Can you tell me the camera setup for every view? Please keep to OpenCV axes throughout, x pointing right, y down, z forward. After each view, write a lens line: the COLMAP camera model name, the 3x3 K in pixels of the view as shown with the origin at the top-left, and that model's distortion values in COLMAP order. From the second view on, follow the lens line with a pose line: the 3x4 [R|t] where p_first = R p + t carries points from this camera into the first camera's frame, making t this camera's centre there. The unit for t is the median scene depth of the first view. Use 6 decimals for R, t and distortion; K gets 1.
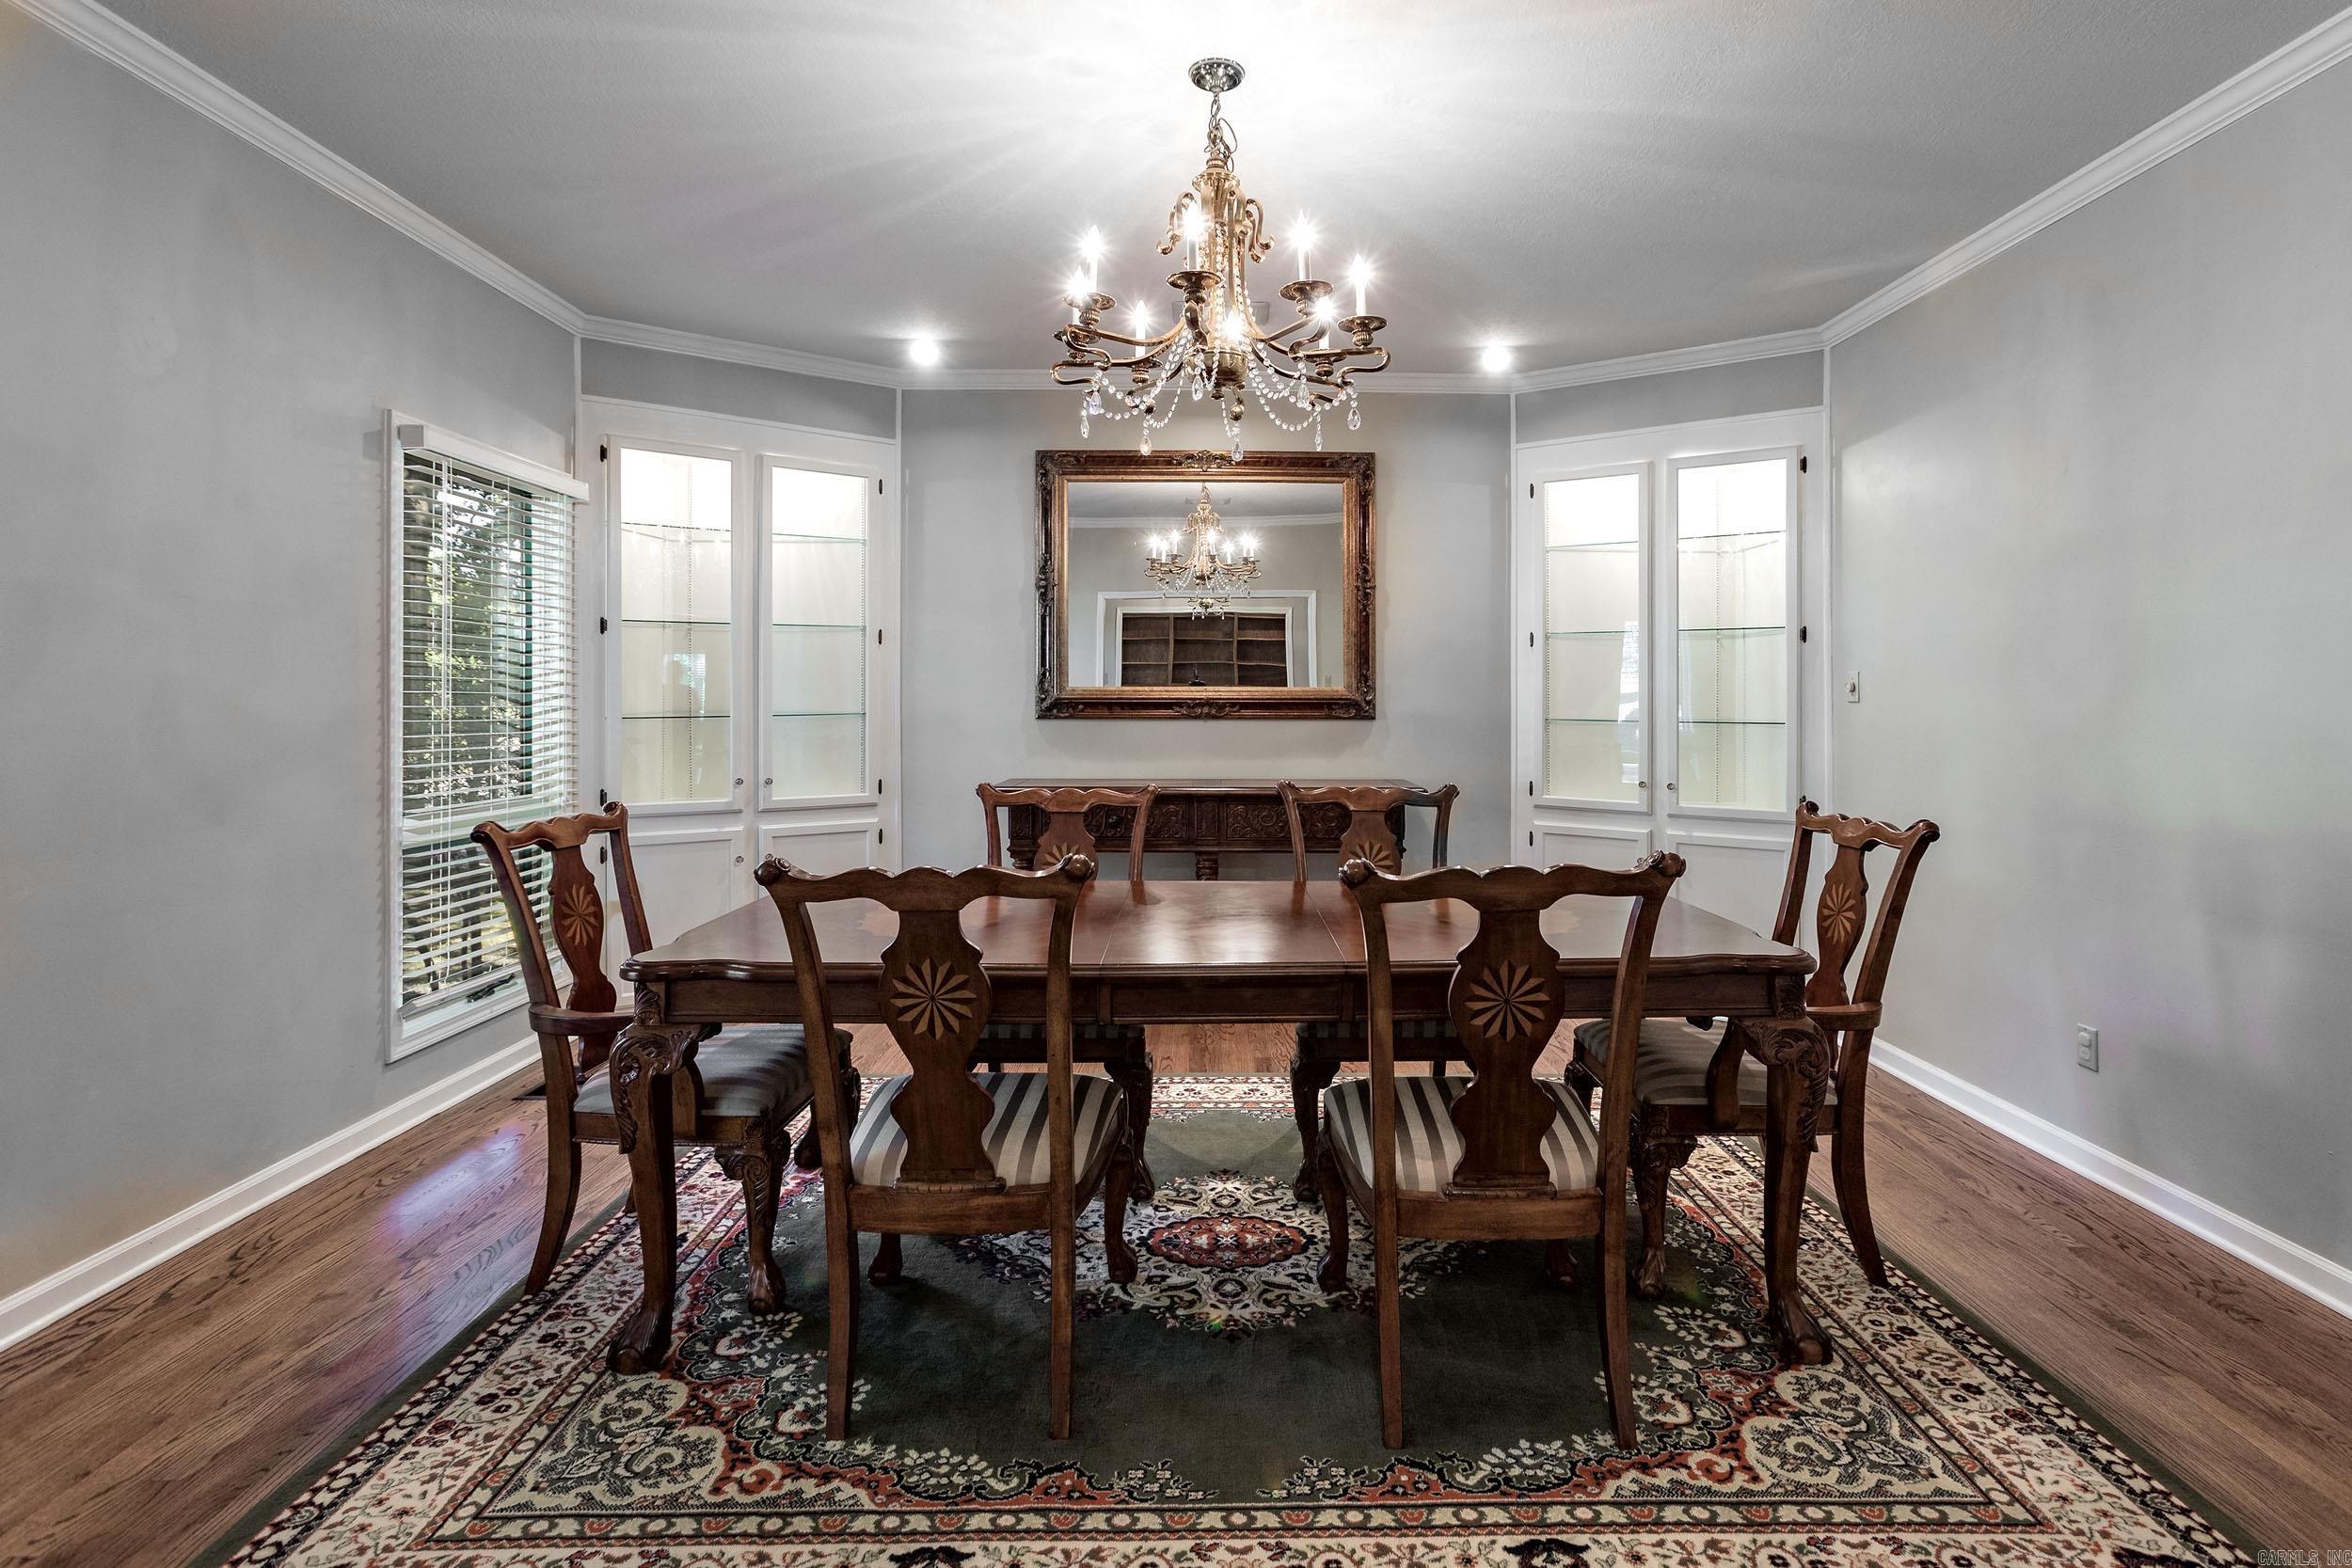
lens RADIAL K [[1104.2, 0, 1195.3], [0, 1104.2, 715.5], [0, 0, 1]] dist [-0.005321, 0.006283]
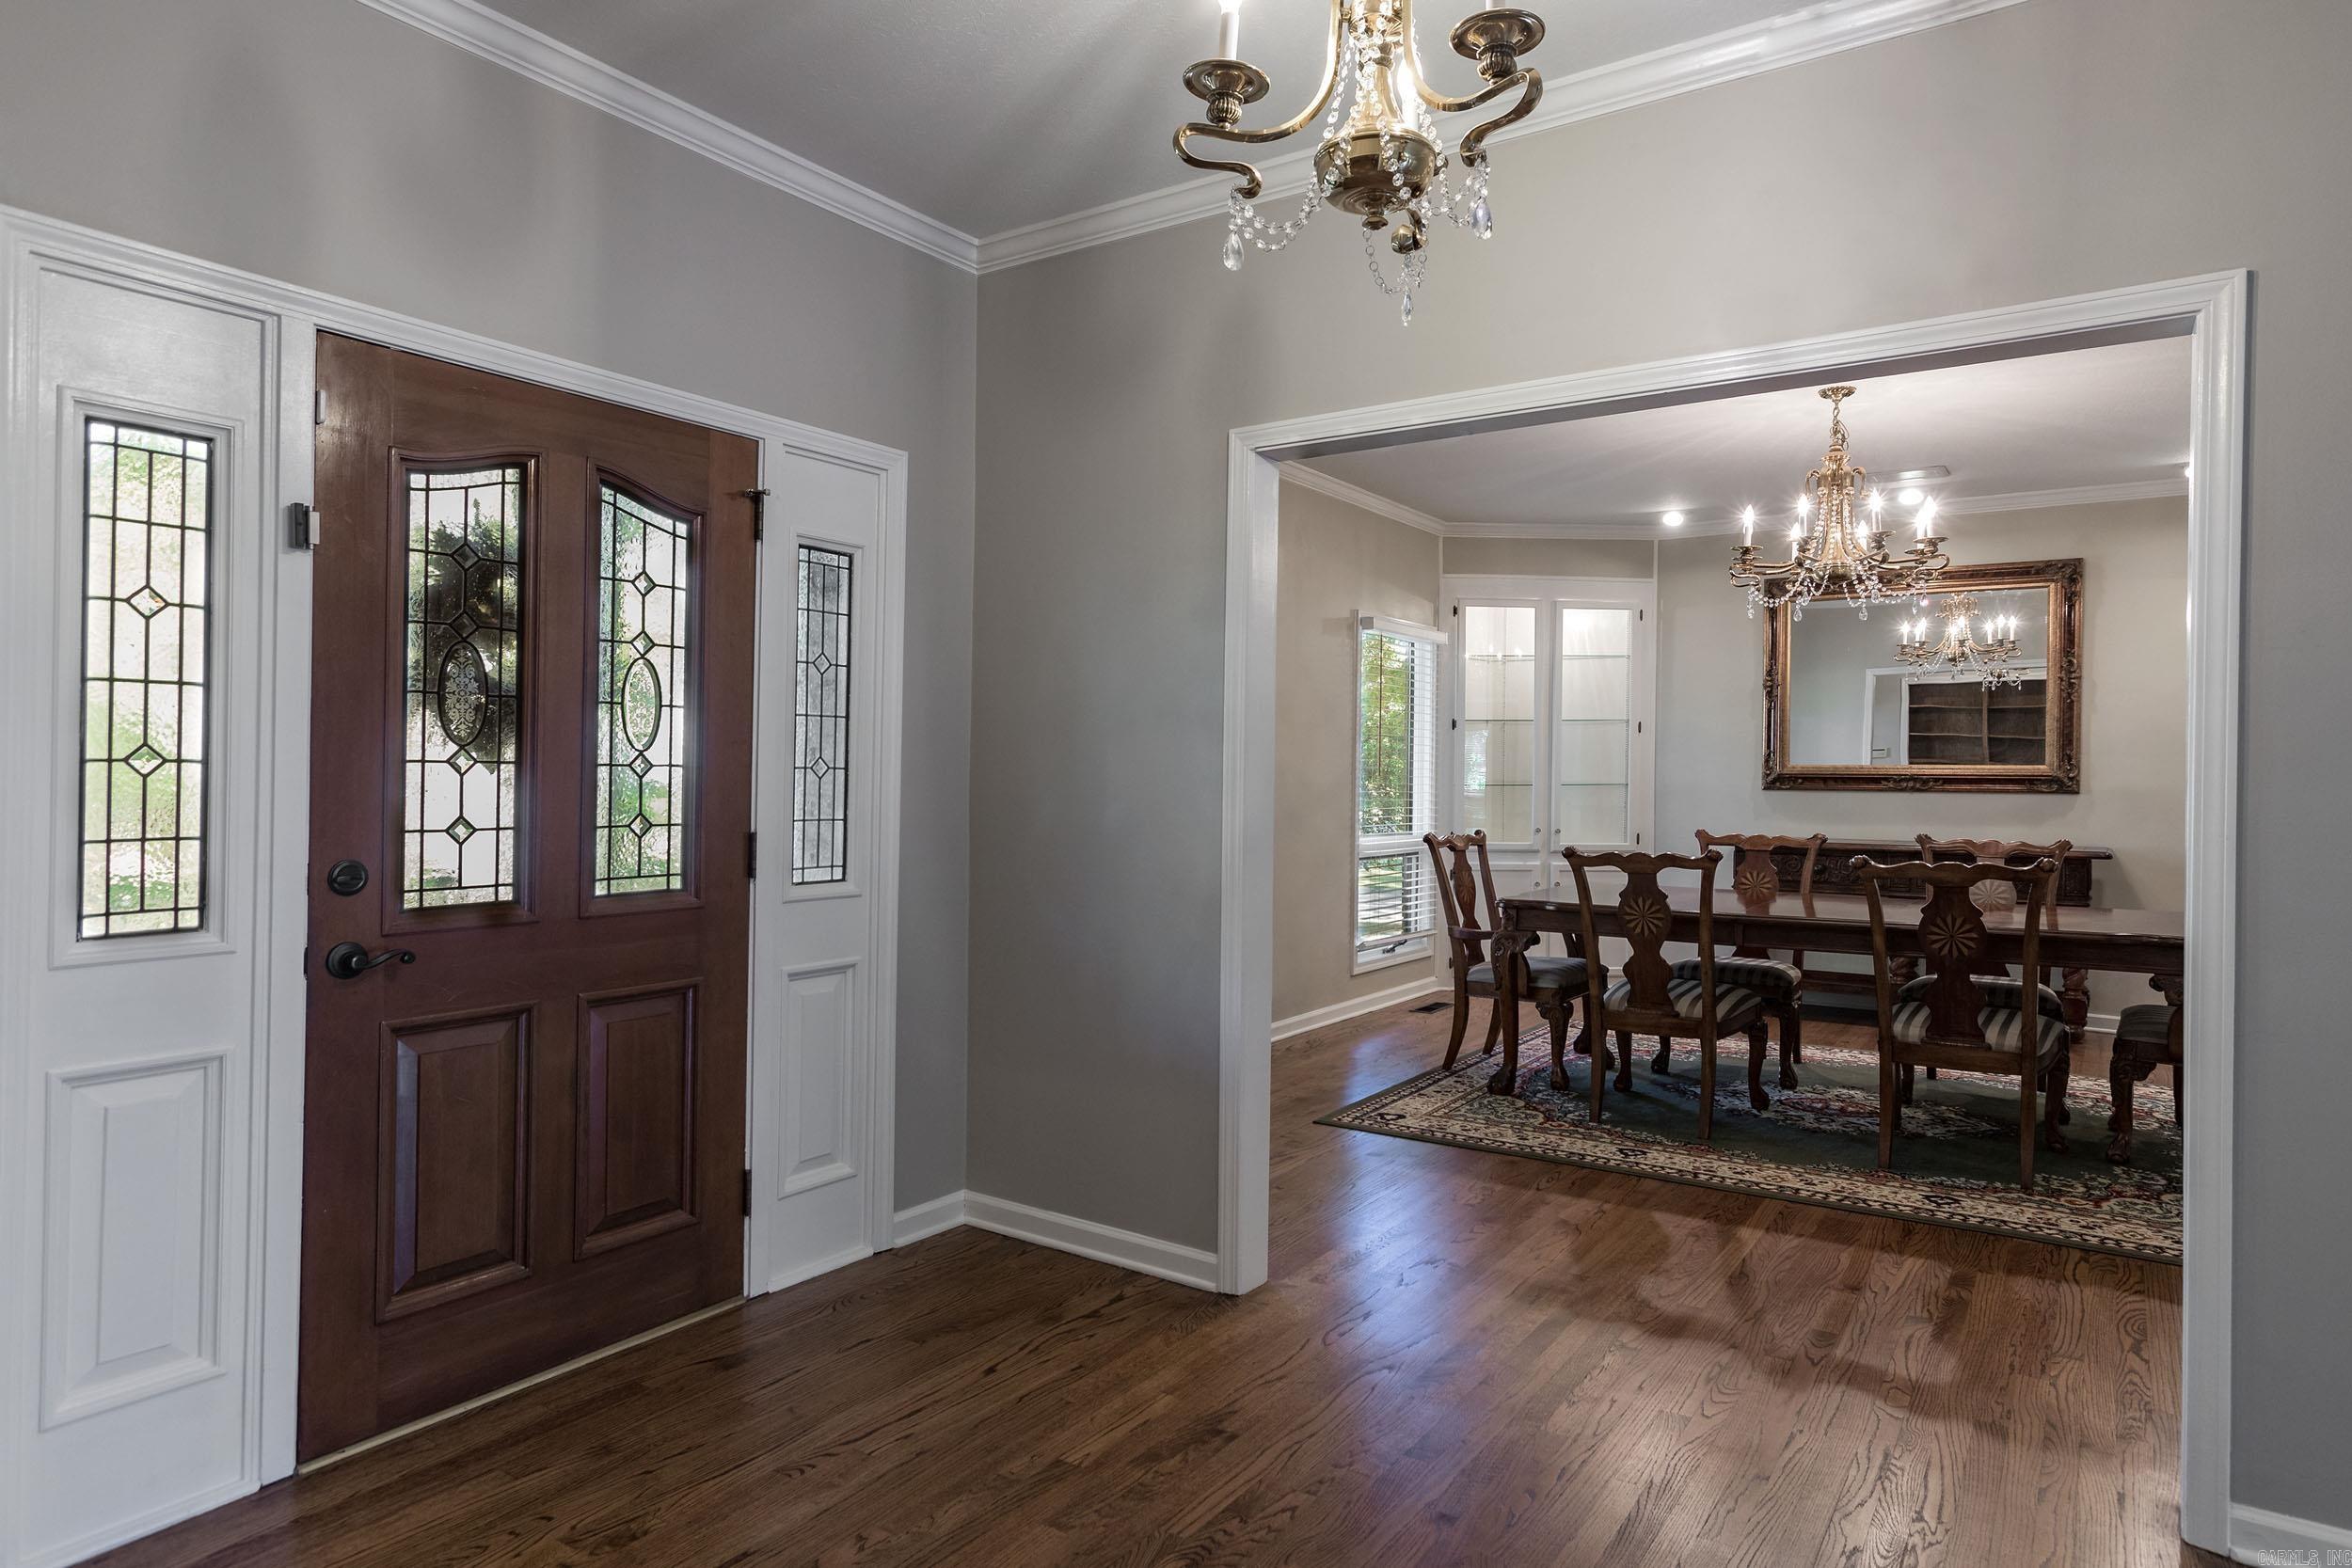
lens RADIAL K [[1387.8, 0, 1181.1], [0, 1387.8, 785.8], [0, 0, 1]] dist [0.007693, -0.000605]
pose [[0.813849, 0.010303, -0.580986, 0.269908], [-0.013830, 0.999903, -0.001641, 0.011658], [0.580912, 0.009371, 0.813912, -0.774663]]
